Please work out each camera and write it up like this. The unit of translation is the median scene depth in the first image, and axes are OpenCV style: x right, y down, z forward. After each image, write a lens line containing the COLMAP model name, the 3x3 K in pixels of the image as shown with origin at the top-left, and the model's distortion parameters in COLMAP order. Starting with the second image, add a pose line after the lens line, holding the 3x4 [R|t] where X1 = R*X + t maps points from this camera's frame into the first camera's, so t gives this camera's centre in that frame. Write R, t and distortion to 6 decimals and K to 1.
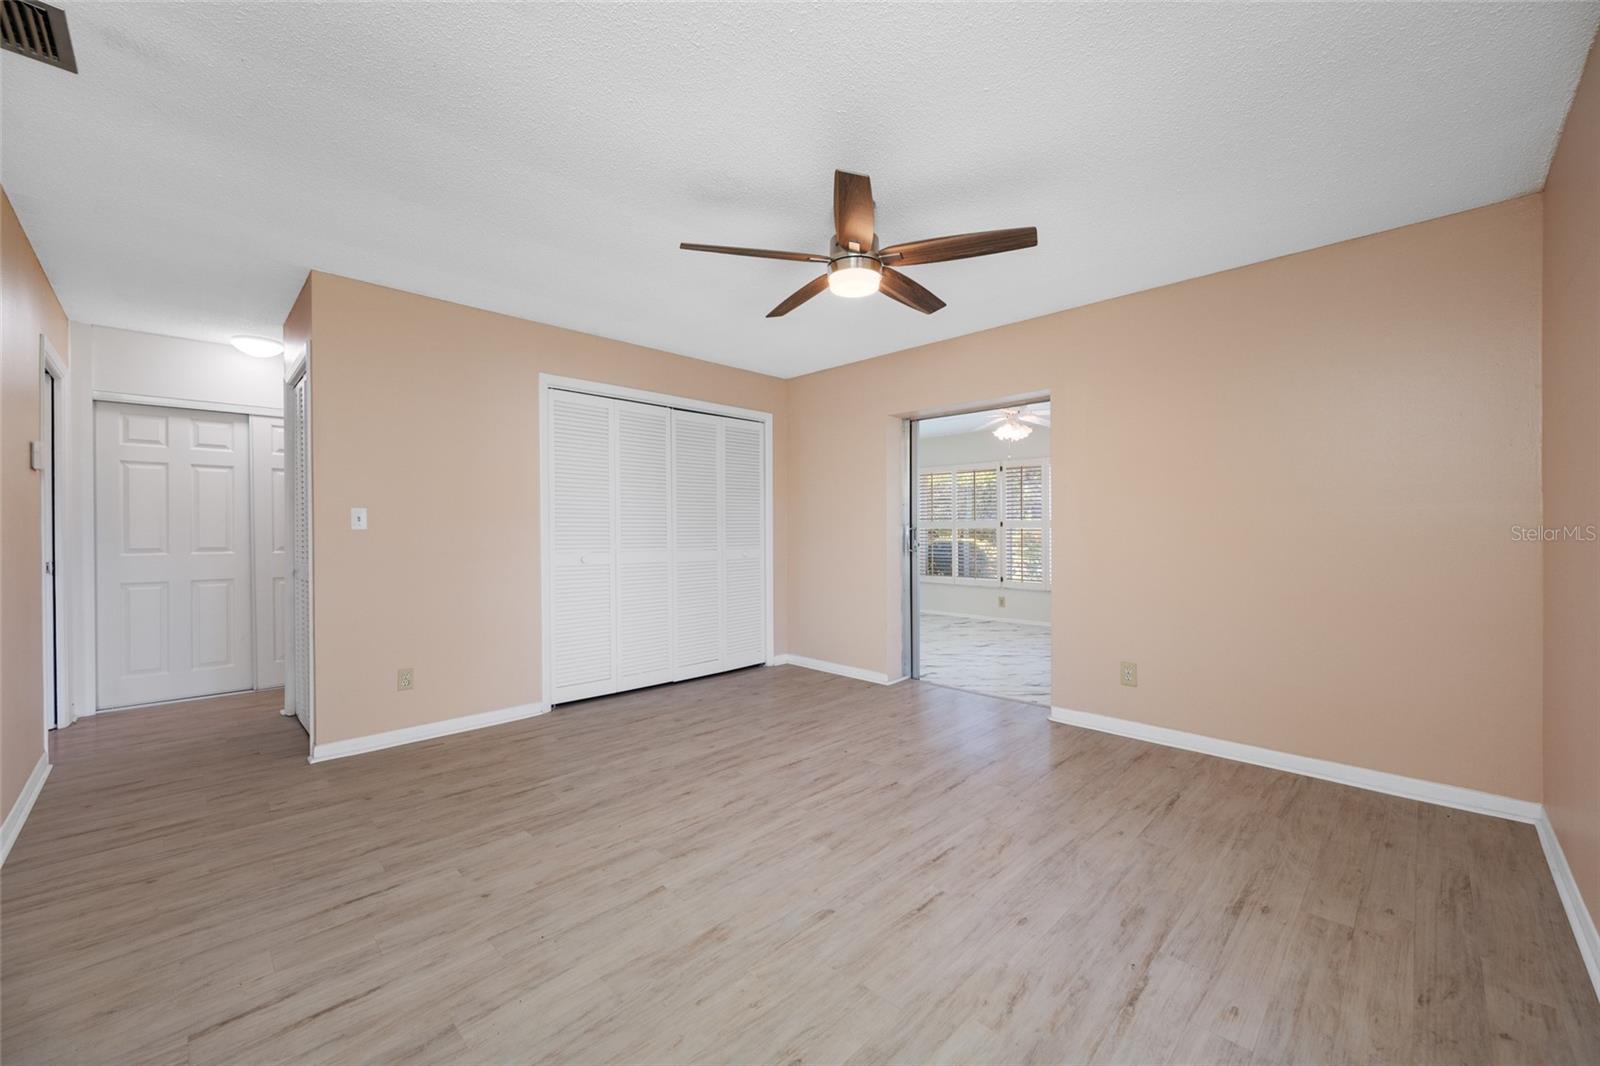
lens RADIAL K [[643.9, 0, 805.5], [0, 643.9, 537.2], [0, 0, 1]] dist [-0.000325, -0.000224]
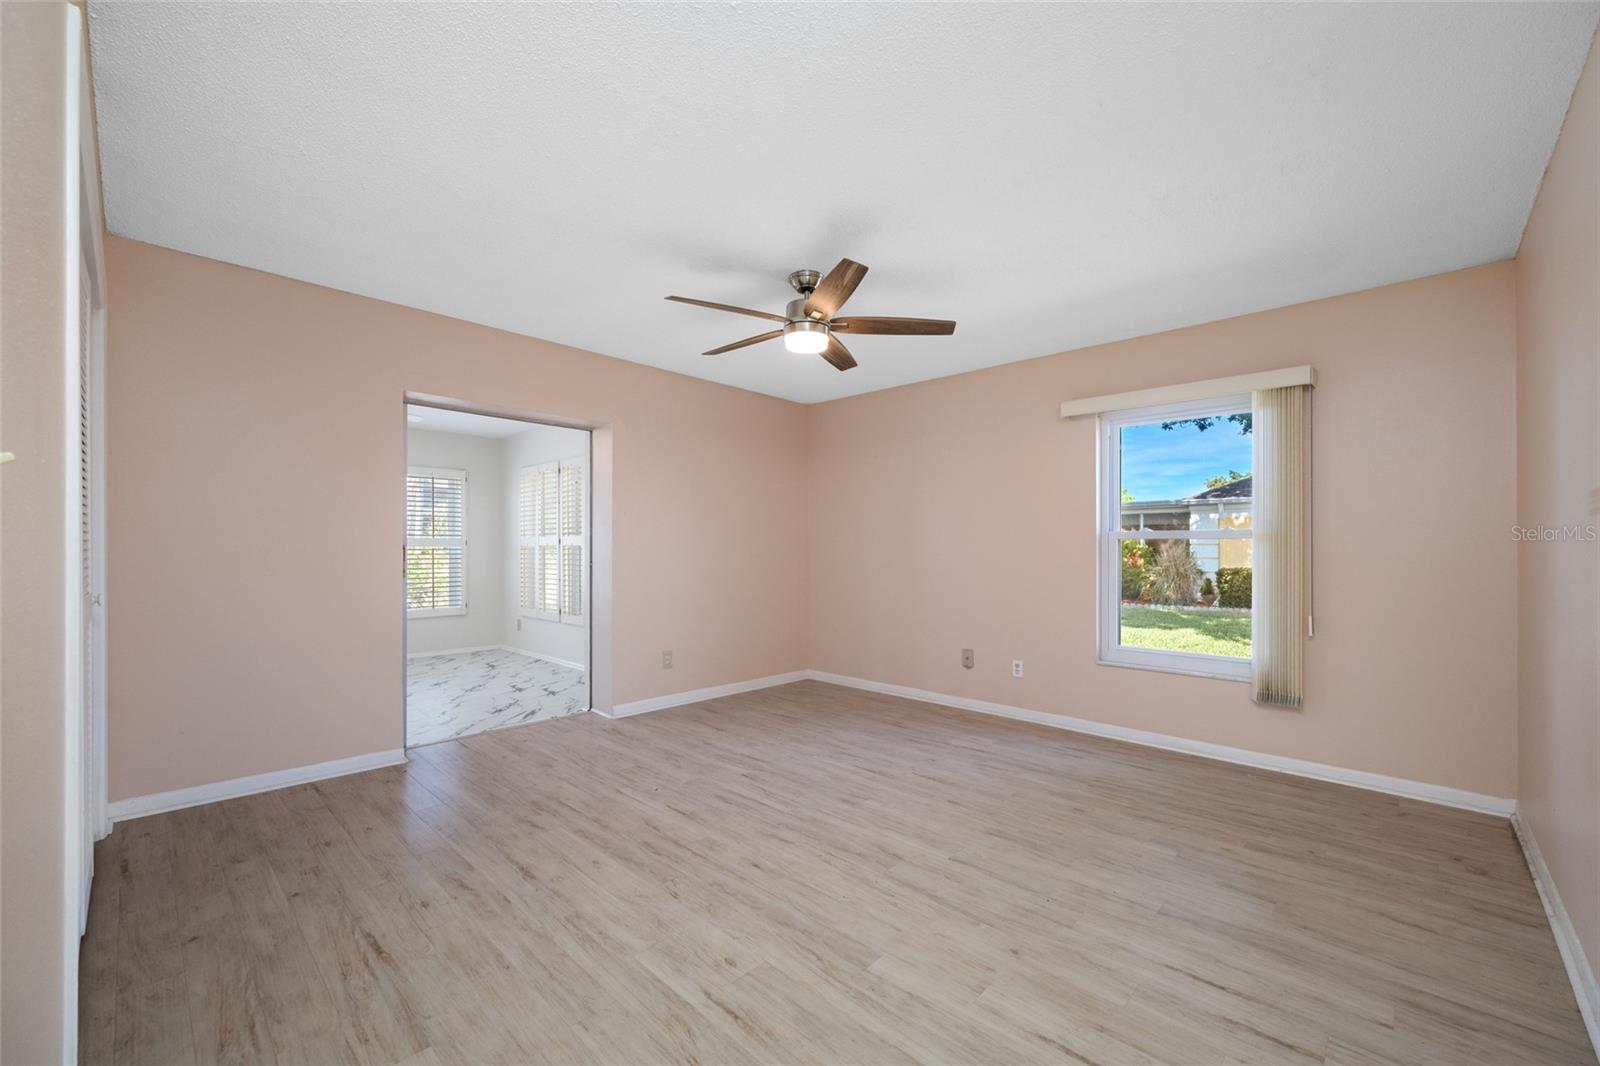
lens RADIAL K [[643.9, 0, 805.5], [0, 643.9, 537.2], [0, 0, 1]] dist [-0.000325, -0.000224]
pose [[-0.040528, 0.022102, 0.998934, -1.091281], [0.006297, 0.999741, -0.021864, -0.005188], [-0.999159, 0.005405, -0.040657, 1.034776]]
